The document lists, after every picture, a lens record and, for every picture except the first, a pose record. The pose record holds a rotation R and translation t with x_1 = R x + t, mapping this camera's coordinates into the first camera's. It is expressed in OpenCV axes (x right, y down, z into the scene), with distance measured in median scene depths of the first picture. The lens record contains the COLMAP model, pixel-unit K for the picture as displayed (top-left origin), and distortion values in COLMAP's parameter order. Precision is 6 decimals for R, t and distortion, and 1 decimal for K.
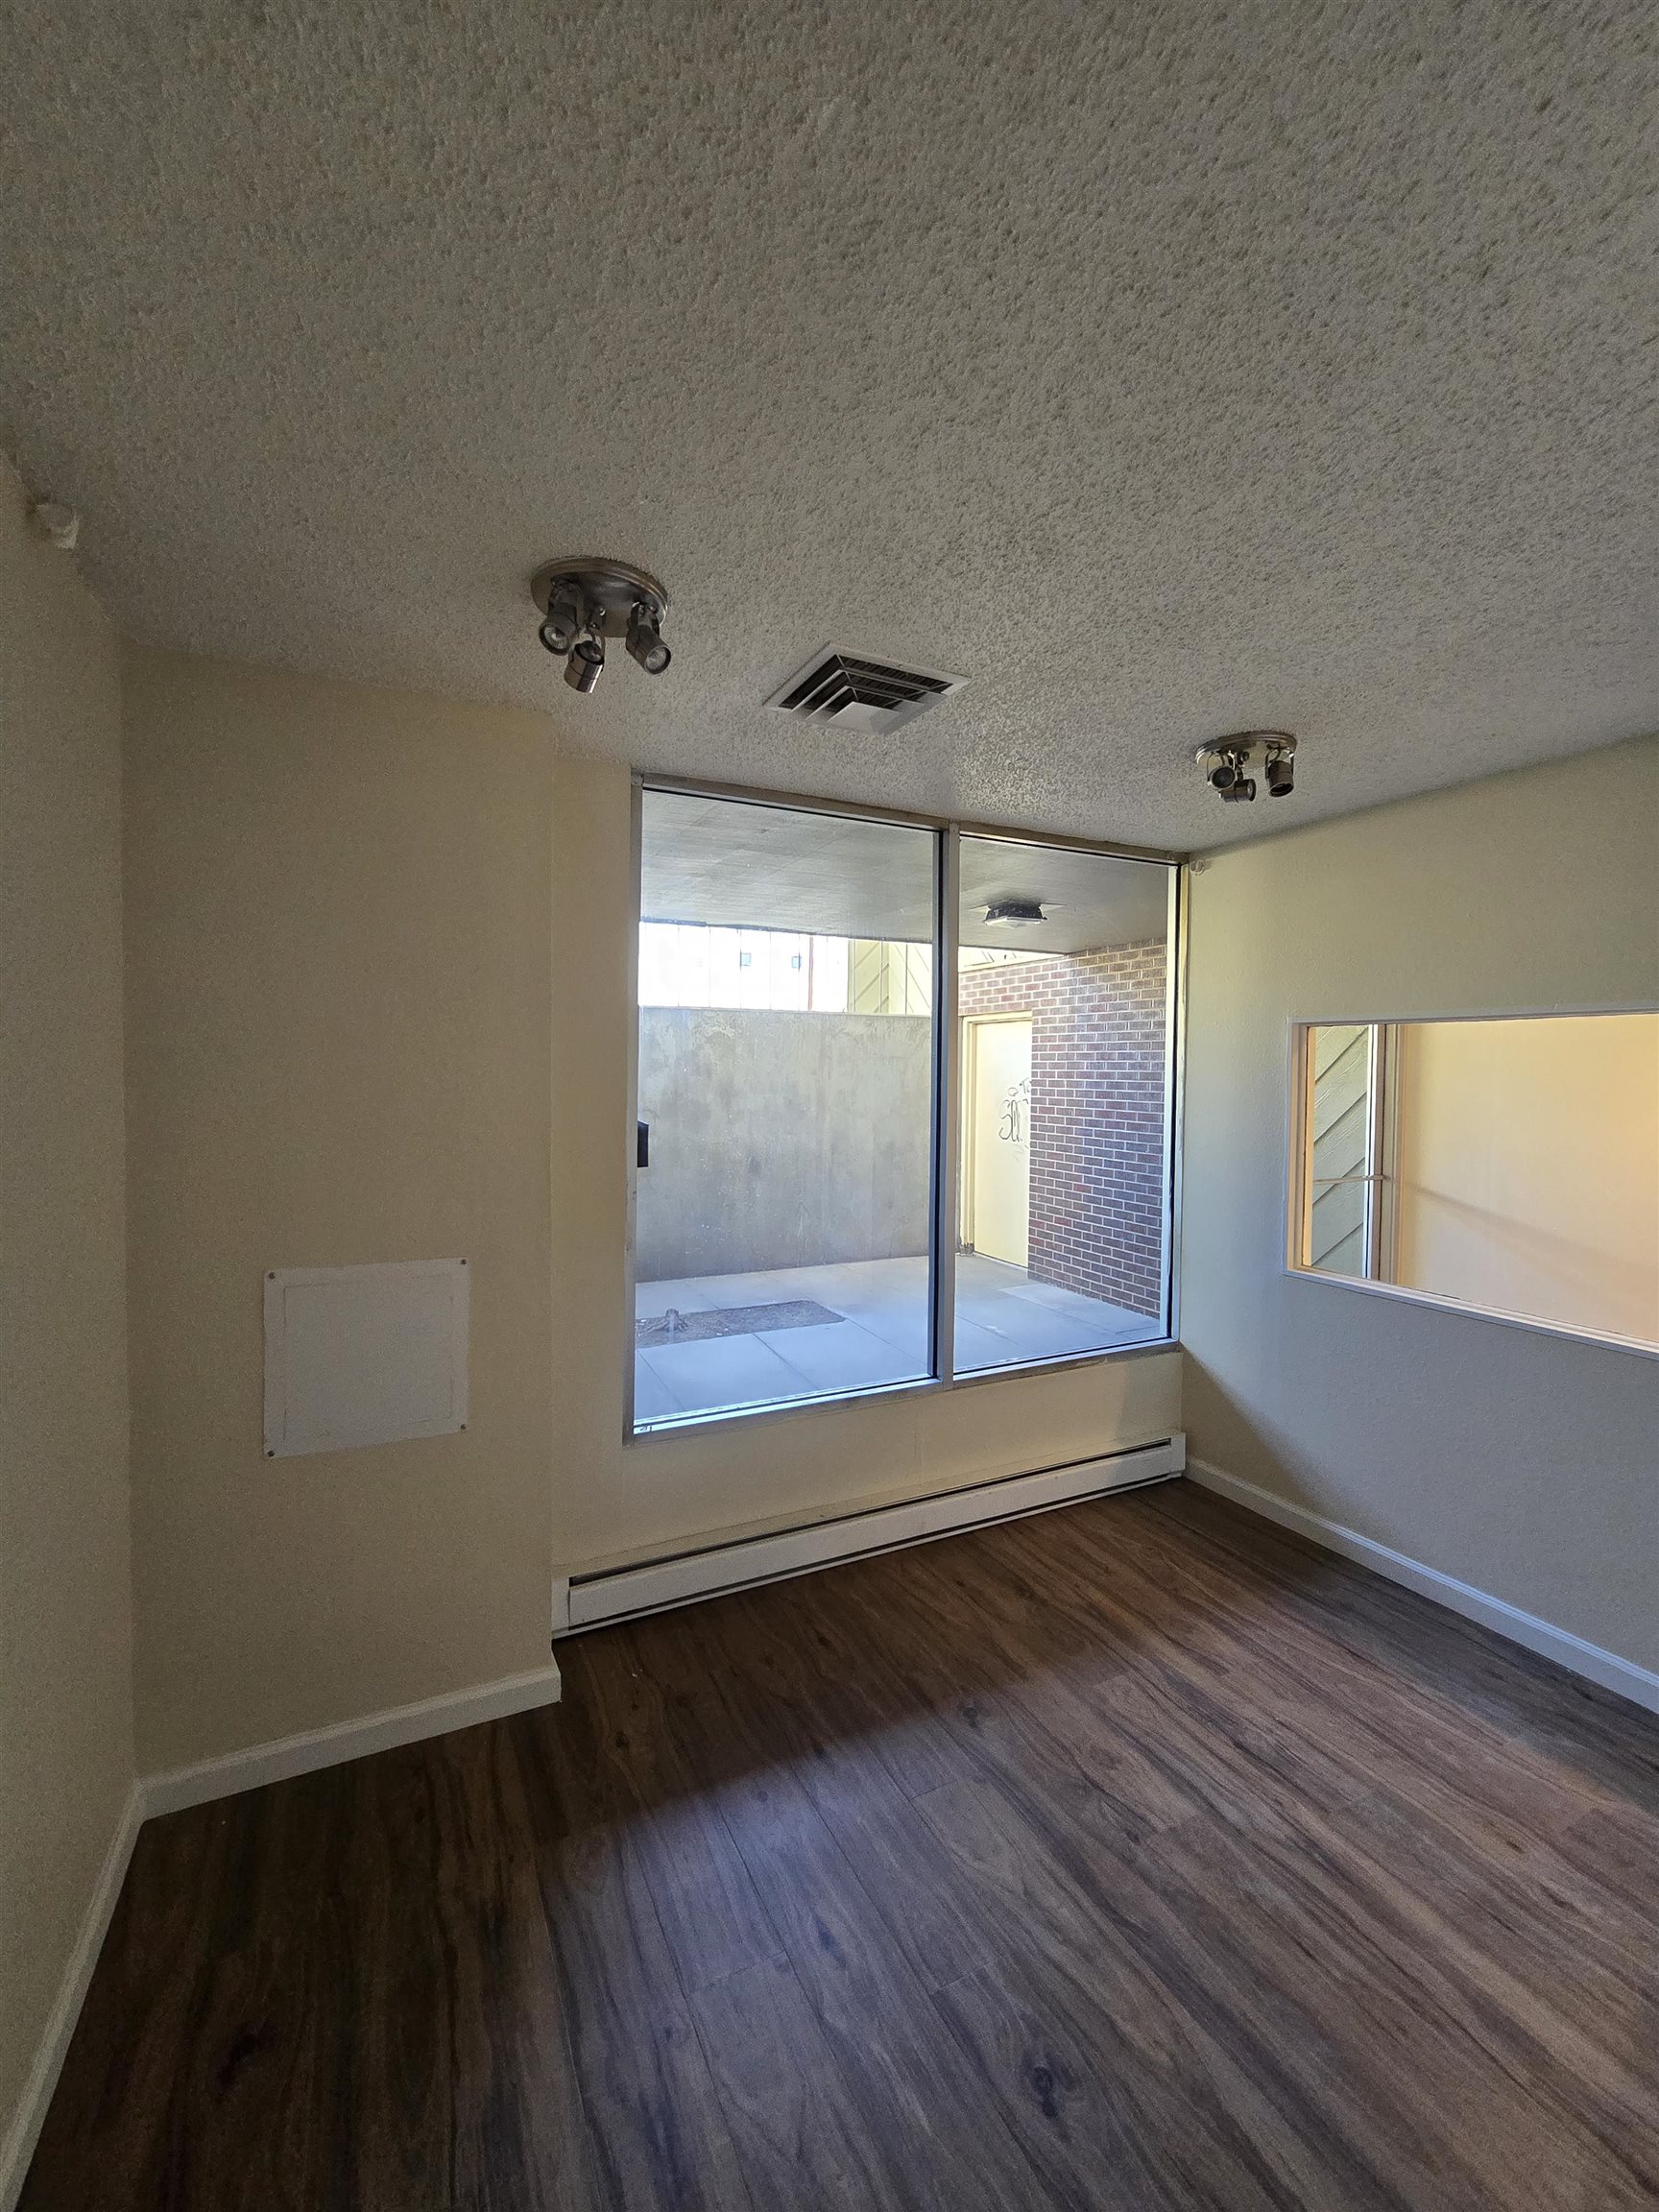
lens RADIAL K [[899.3, 0, 822.2], [0, 899.3, 1100.2], [0, 0, 1]] dist [-0.000624, 0.000318]
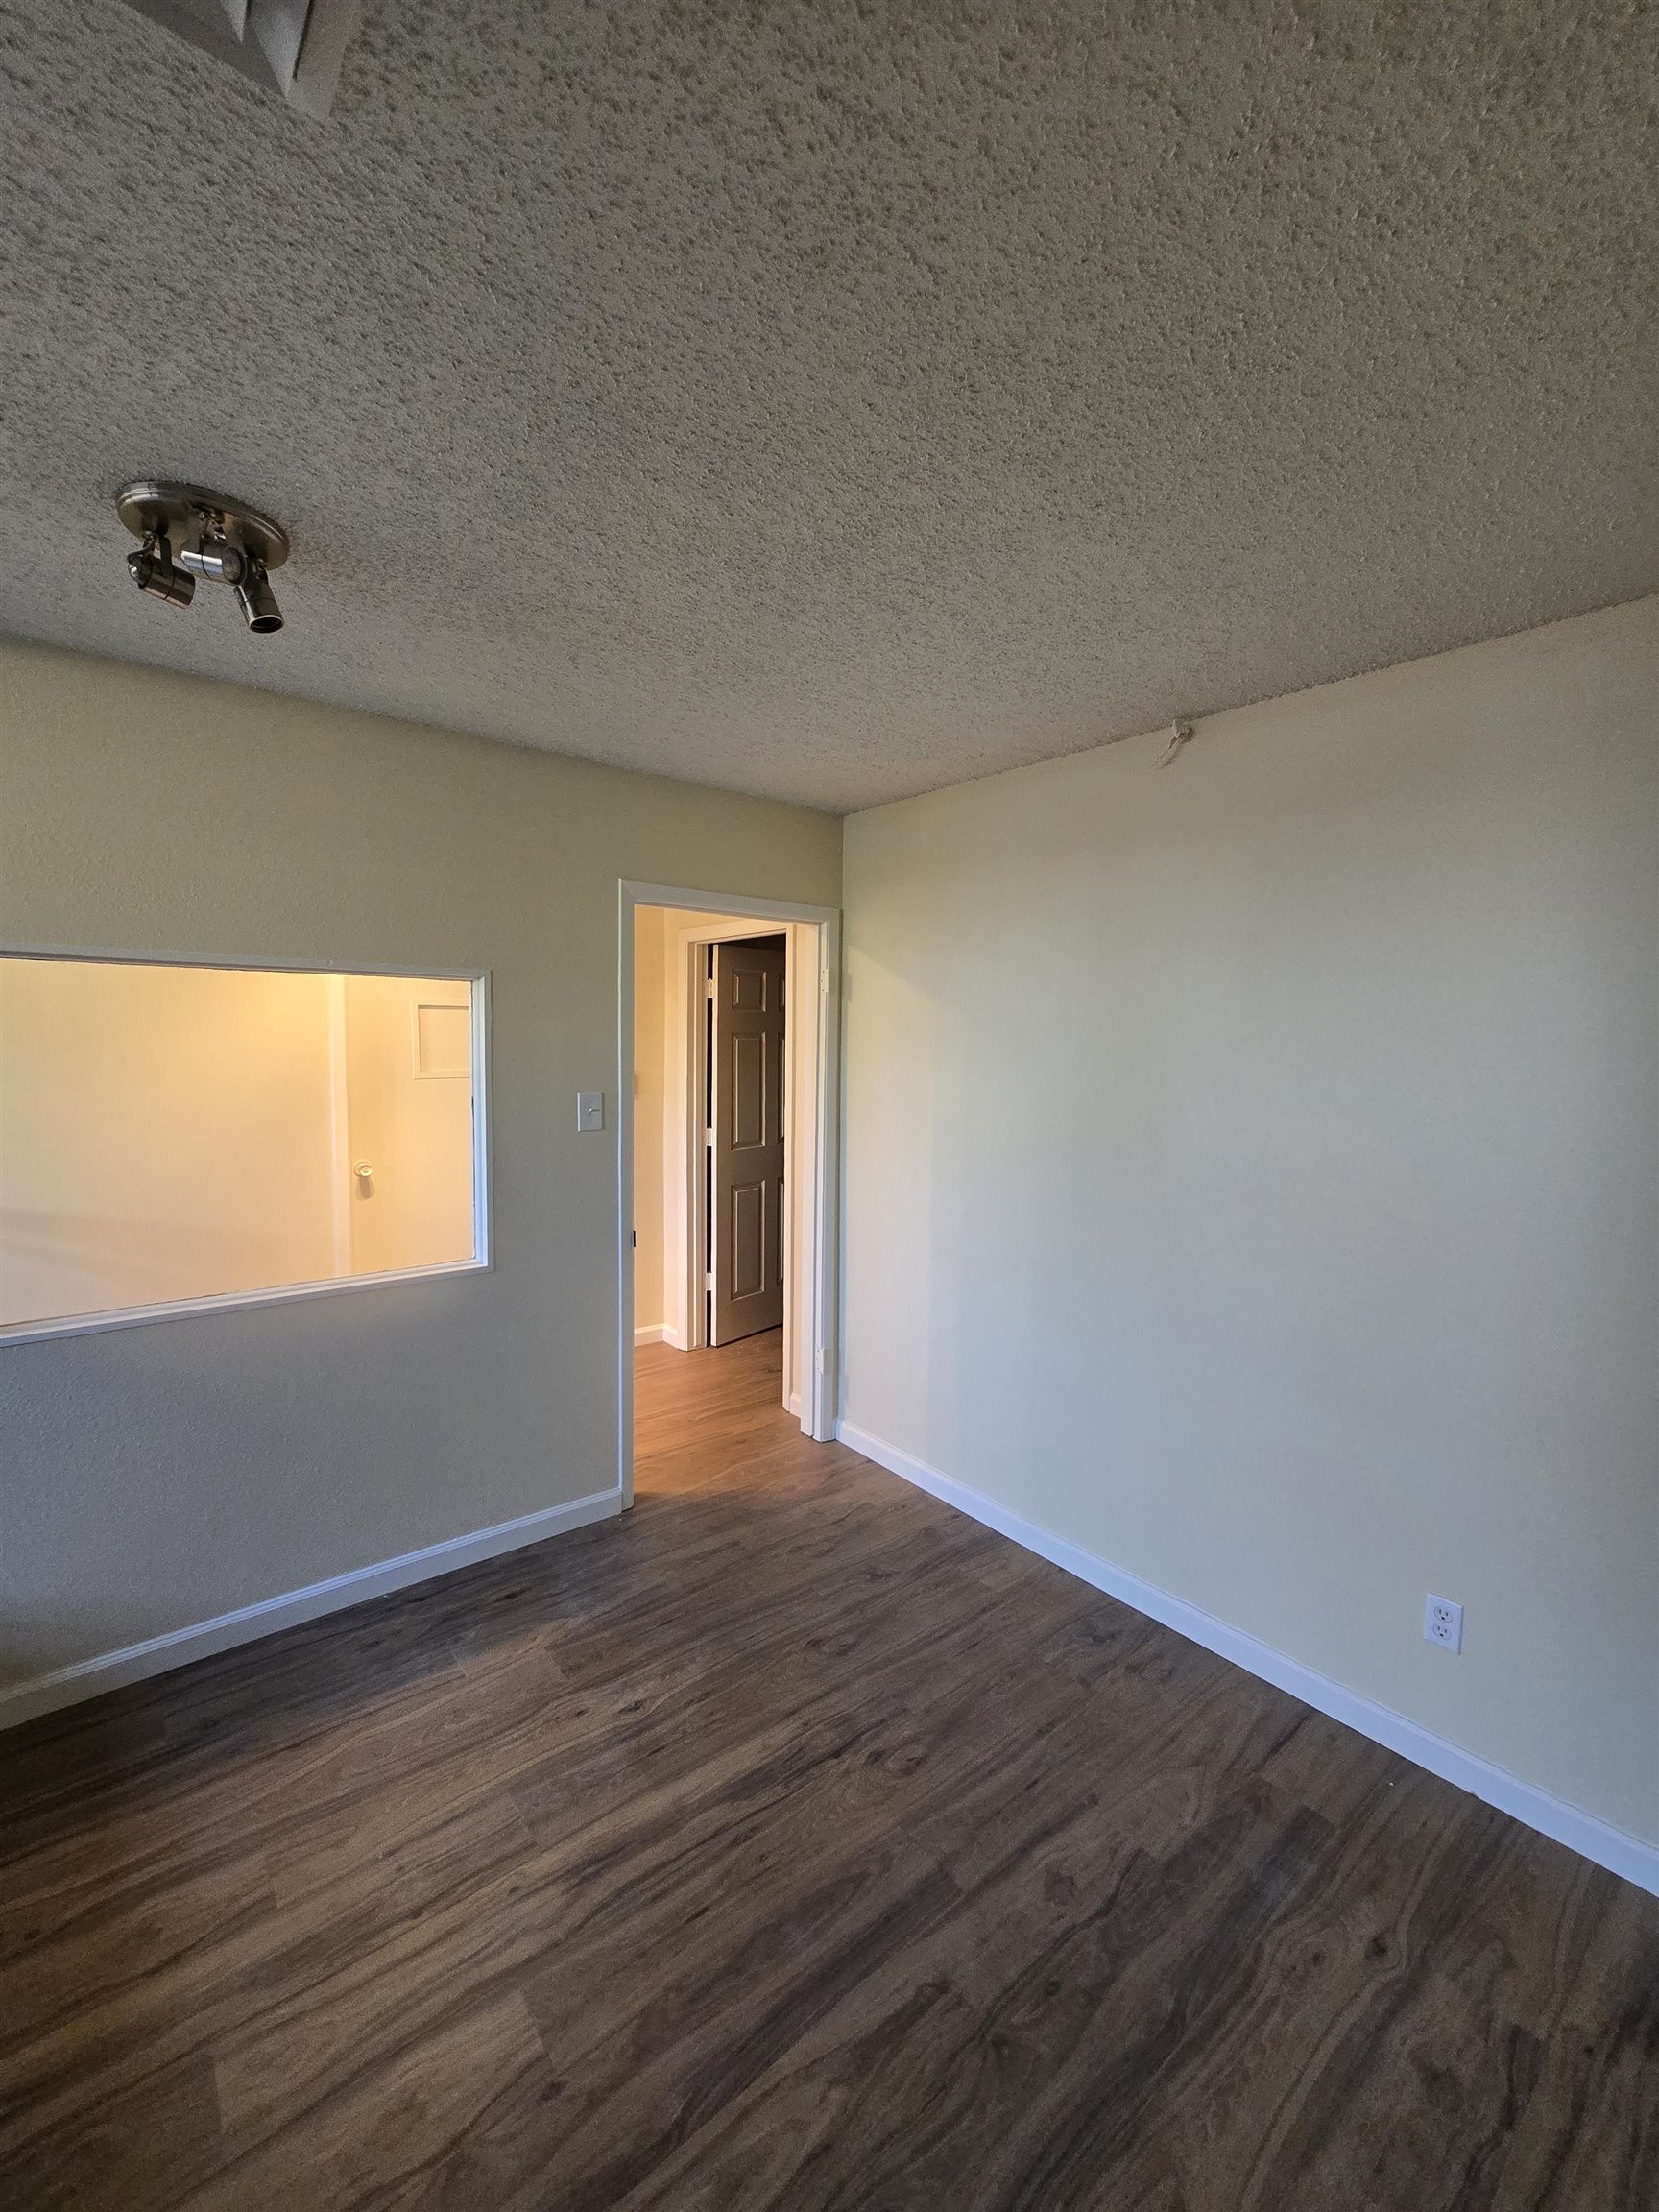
lens RADIAL K [[902.9, 0, 821.7], [0, 902.9, 1100.9], [0, 0, 1]] dist [-0.000971, 0.000715]
pose [[-0.225867, -0.078569, 0.970984, -0.305510], [0.012974, 0.996411, 0.083644, -0.031826], [-0.974072, 0.031490, -0.224037, 0.810701]]
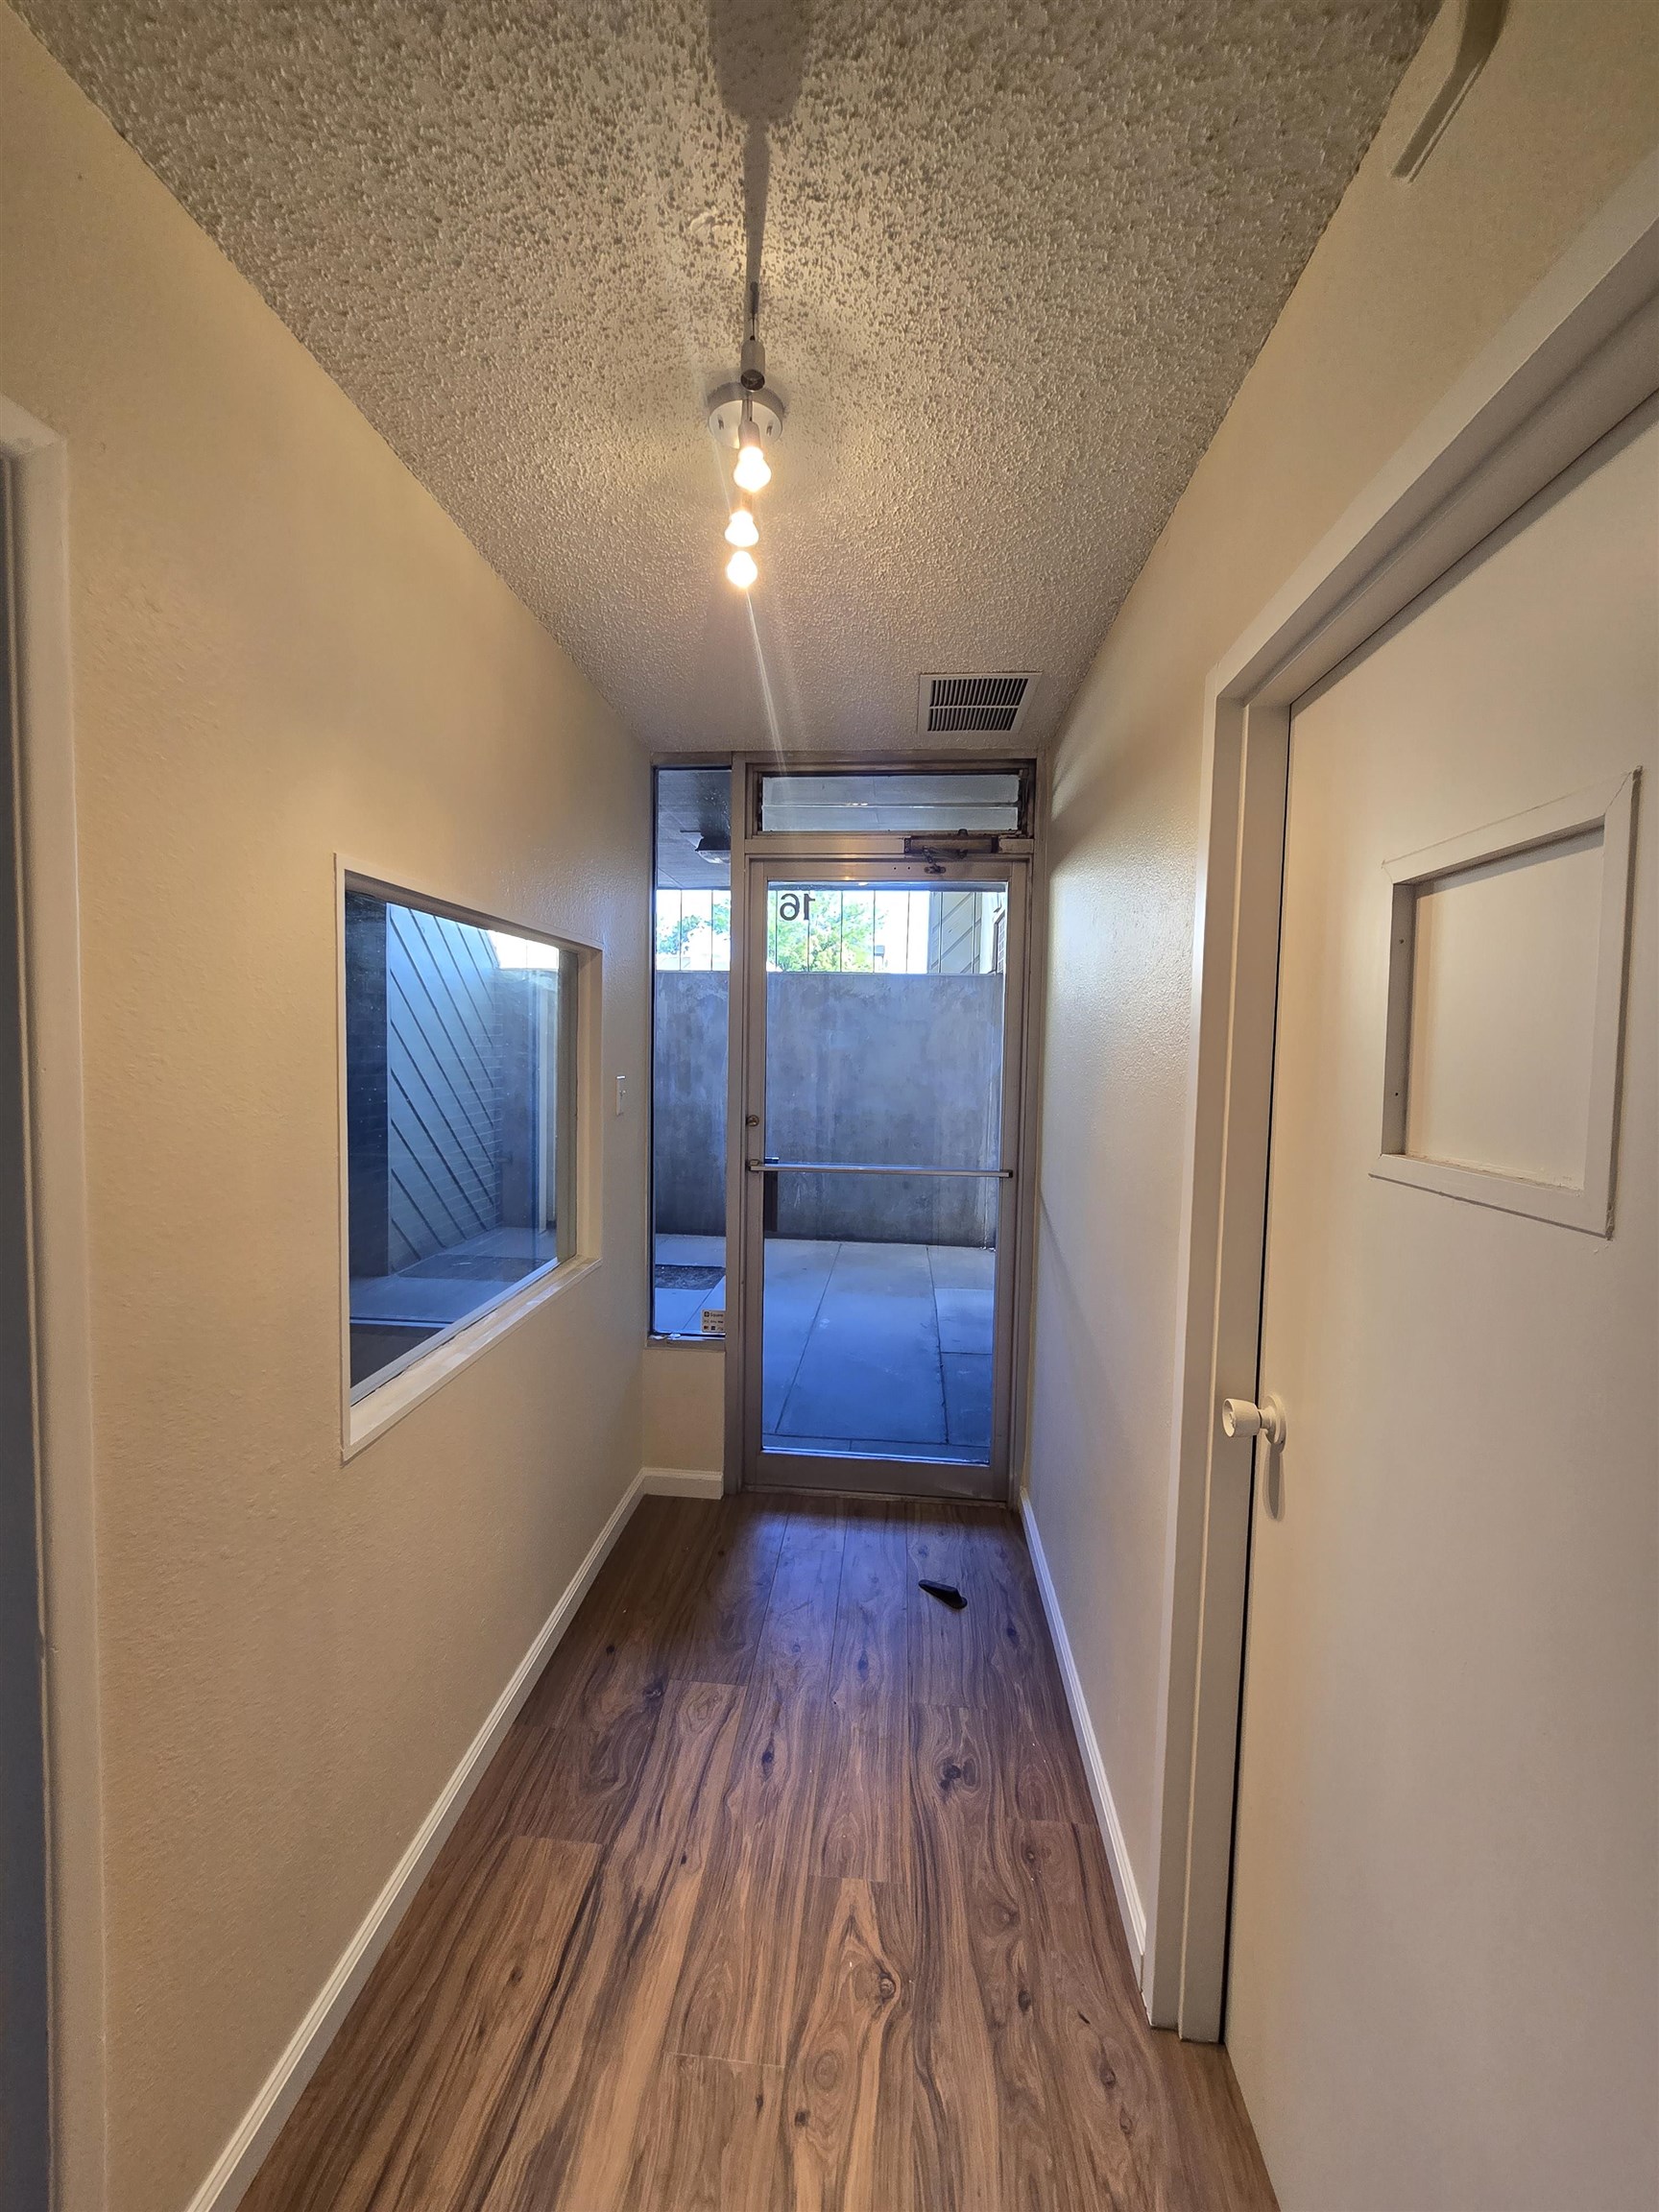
lens RADIAL K [[899.3, 0, 822.2], [0, 899.3, 1100.2], [0, 0, 1]] dist [-0.000624, 0.000318]
pose [[0.853308, 0.039996, -0.519872, 0.954147], [-0.026912, 0.999103, 0.032692, 0.020506], [0.520713, -0.013906, 0.853619, 0.314113]]
